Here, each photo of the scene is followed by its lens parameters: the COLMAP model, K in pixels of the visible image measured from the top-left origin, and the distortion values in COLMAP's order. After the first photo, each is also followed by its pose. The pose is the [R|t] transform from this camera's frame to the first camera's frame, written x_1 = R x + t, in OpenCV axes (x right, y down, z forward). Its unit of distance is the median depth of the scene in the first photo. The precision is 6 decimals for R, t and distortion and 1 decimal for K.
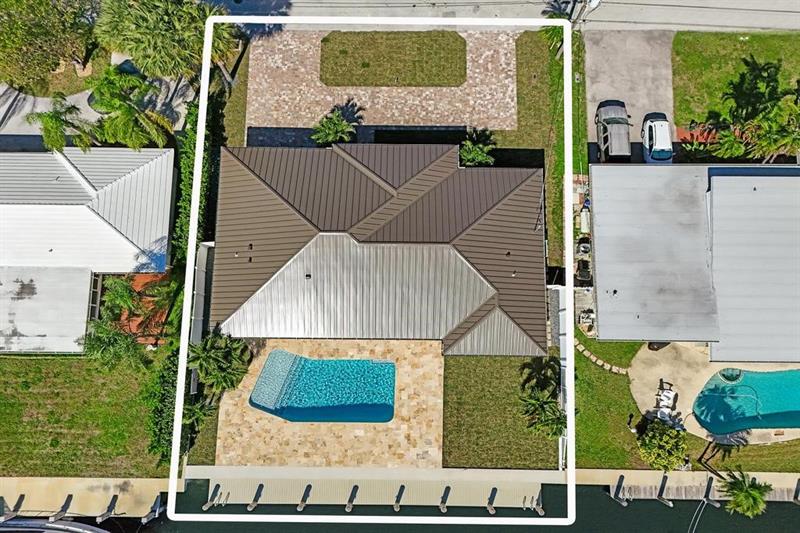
lens RADIAL K [[530.7, 0, 400.0], [0, 530.7, 266.5], [0, 0, 1]] dist [0.054532, -0.037458]
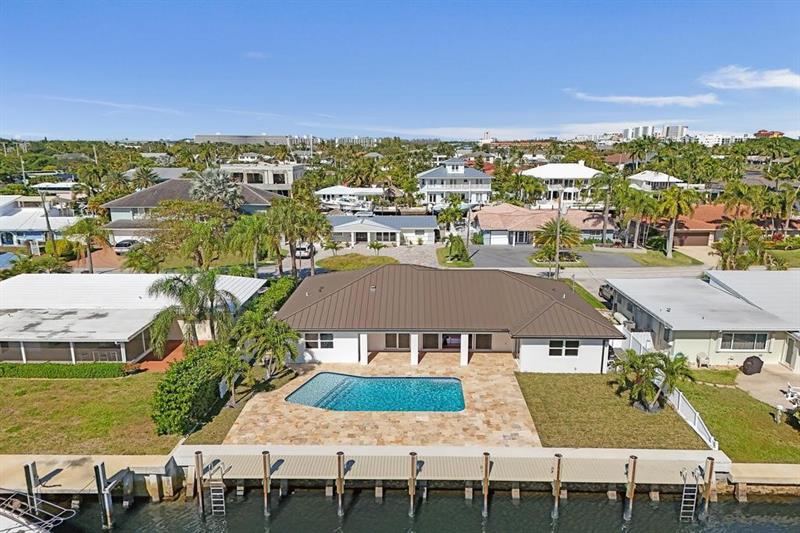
lens RADIAL K [[530.7, 0, 400.0], [0, 530.7, 266.5], [0, 0, 1]] dist [0.054532, -0.037458]
pose [[0.999989, -0.000239, -0.004580, -0.104695], [-0.004170, 0.368135, -0.929763, 0.937906], [0.001908, 0.929772, 0.368130, 0.518656]]
